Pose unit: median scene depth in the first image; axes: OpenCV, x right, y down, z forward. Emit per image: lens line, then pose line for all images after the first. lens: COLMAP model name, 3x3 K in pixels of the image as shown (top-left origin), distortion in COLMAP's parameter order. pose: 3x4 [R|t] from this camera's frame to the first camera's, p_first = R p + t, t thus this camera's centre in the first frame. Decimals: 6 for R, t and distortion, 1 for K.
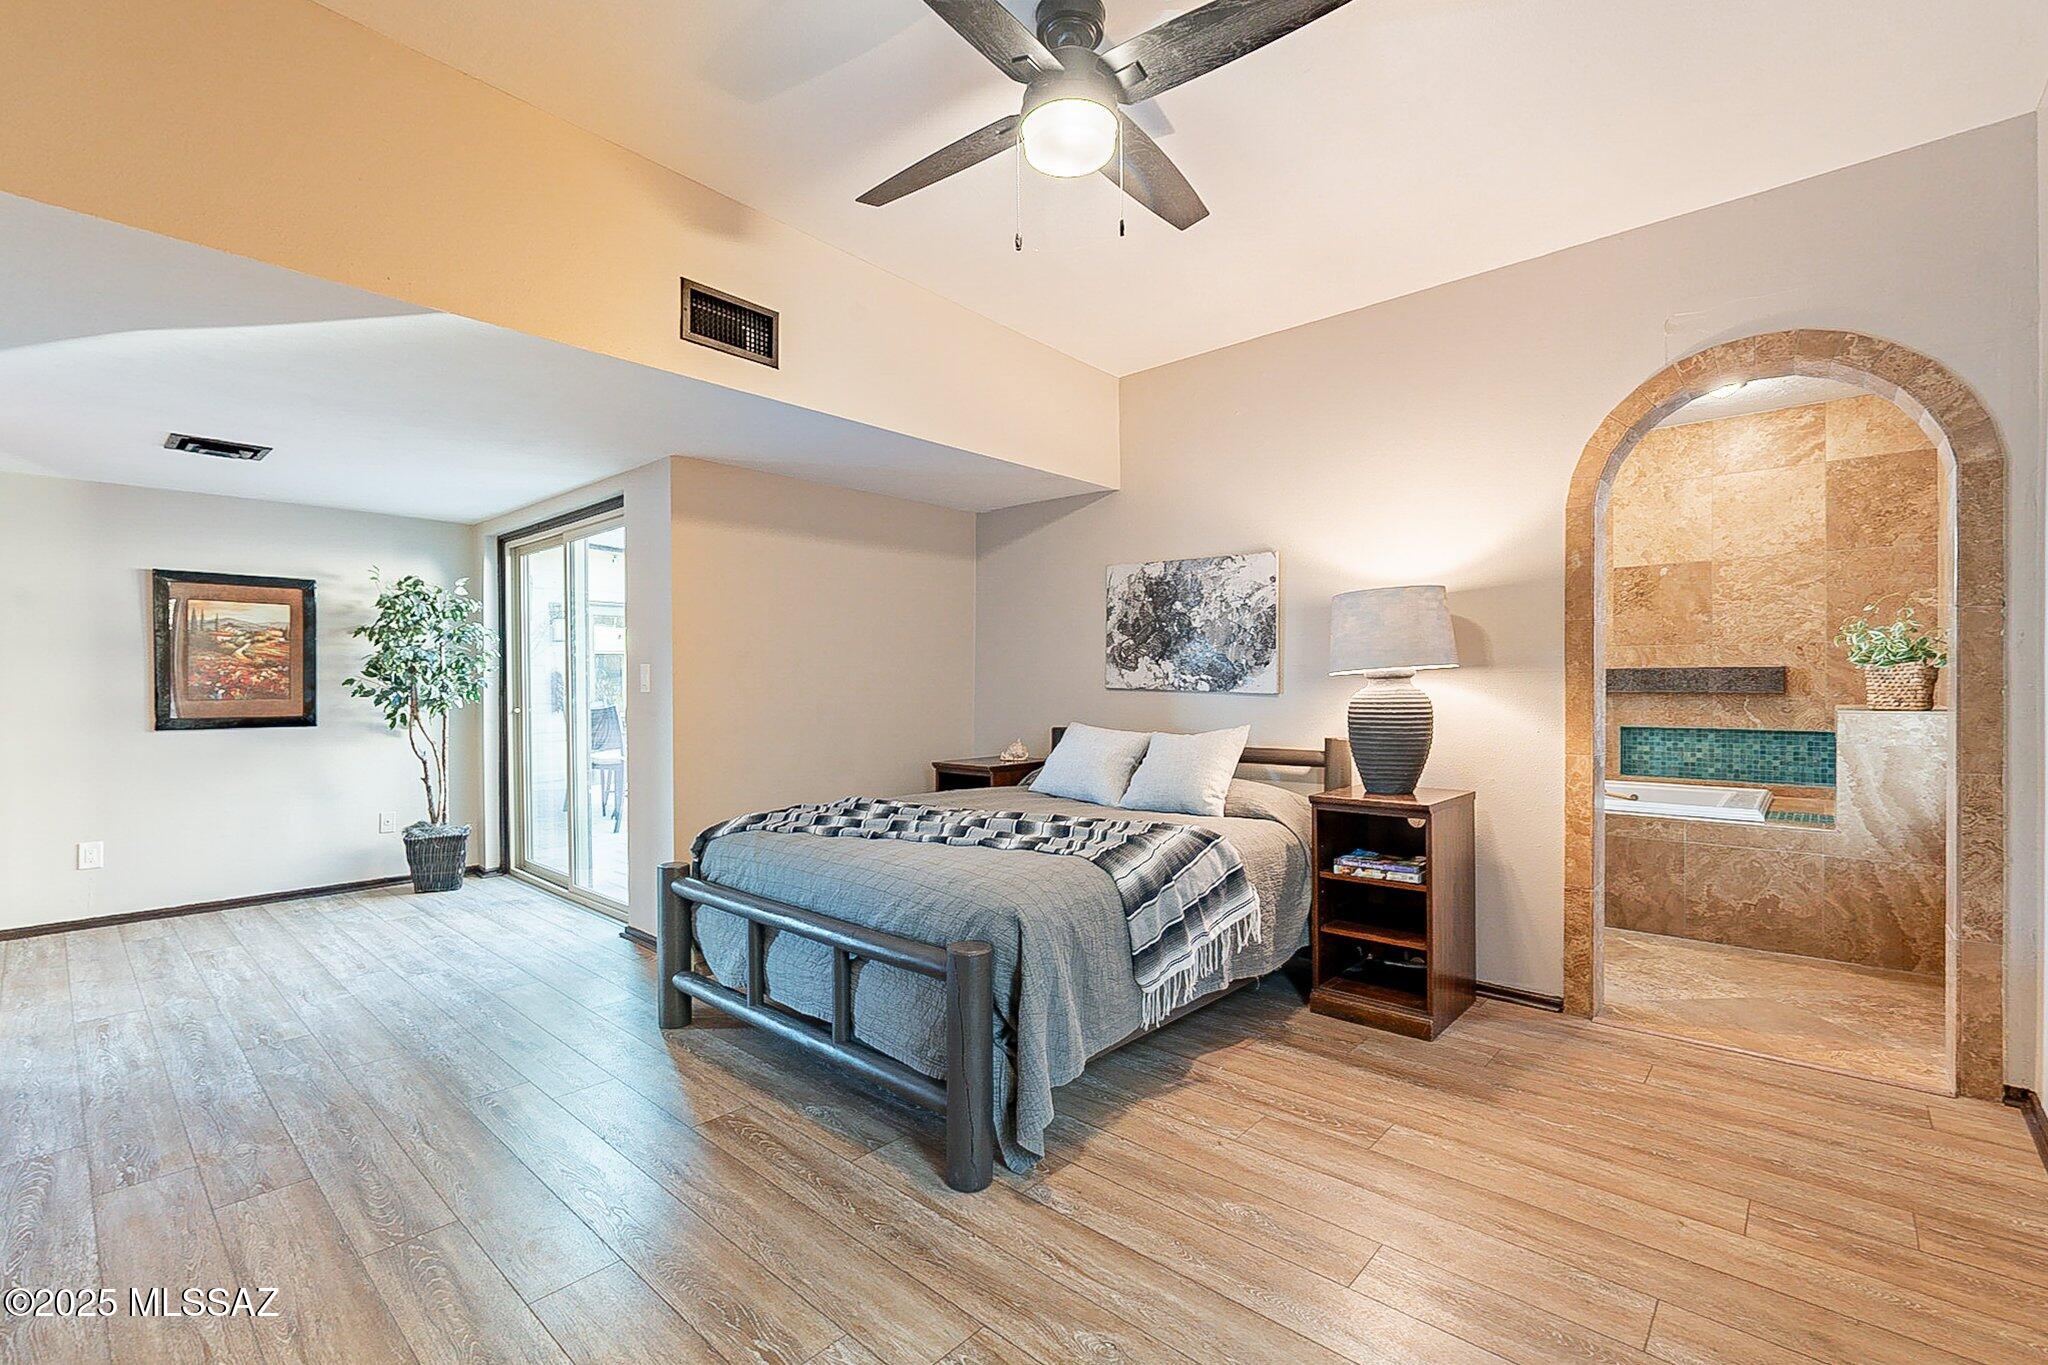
lens RADIAL K [[900.9, 0, 1021.3], [0, 900.9, 682.1], [0, 0, 1]] dist [0.000696, 0.000072]
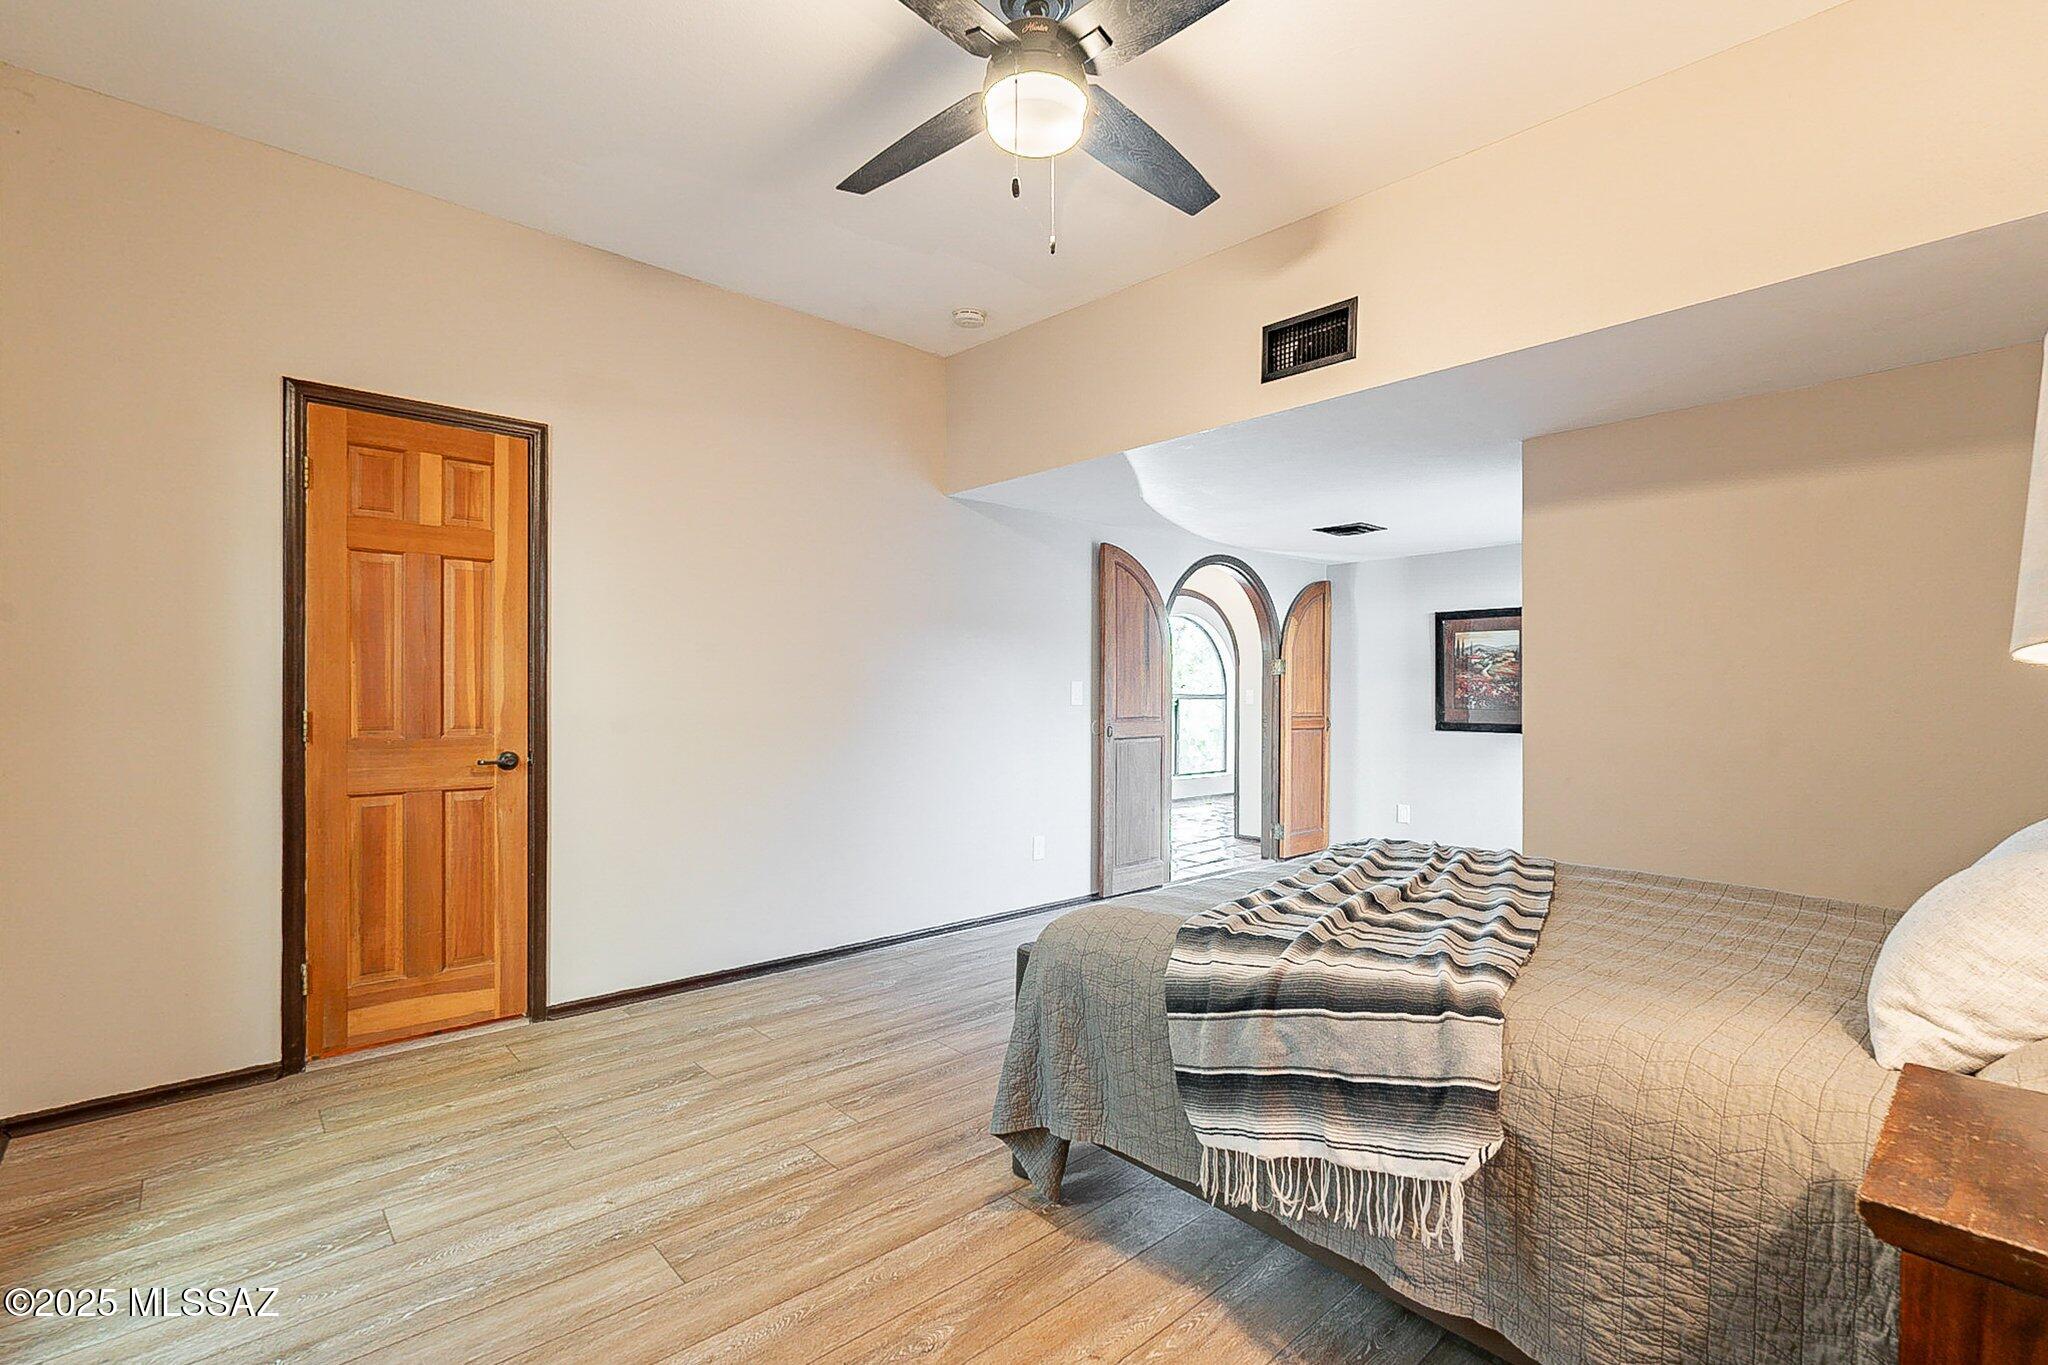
lens RADIAL K [[900.9, 0, 1021.9], [0, 900.9, 695.9], [0, 0, 1]] dist [0.000696, 0.000072]
pose [[-0.096821, 0.003056, -0.995297, 0.525460], [-0.003077, 0.999990, 0.003370, -0.001344], [0.995297, 0.003389, -0.096810, 0.576903]]
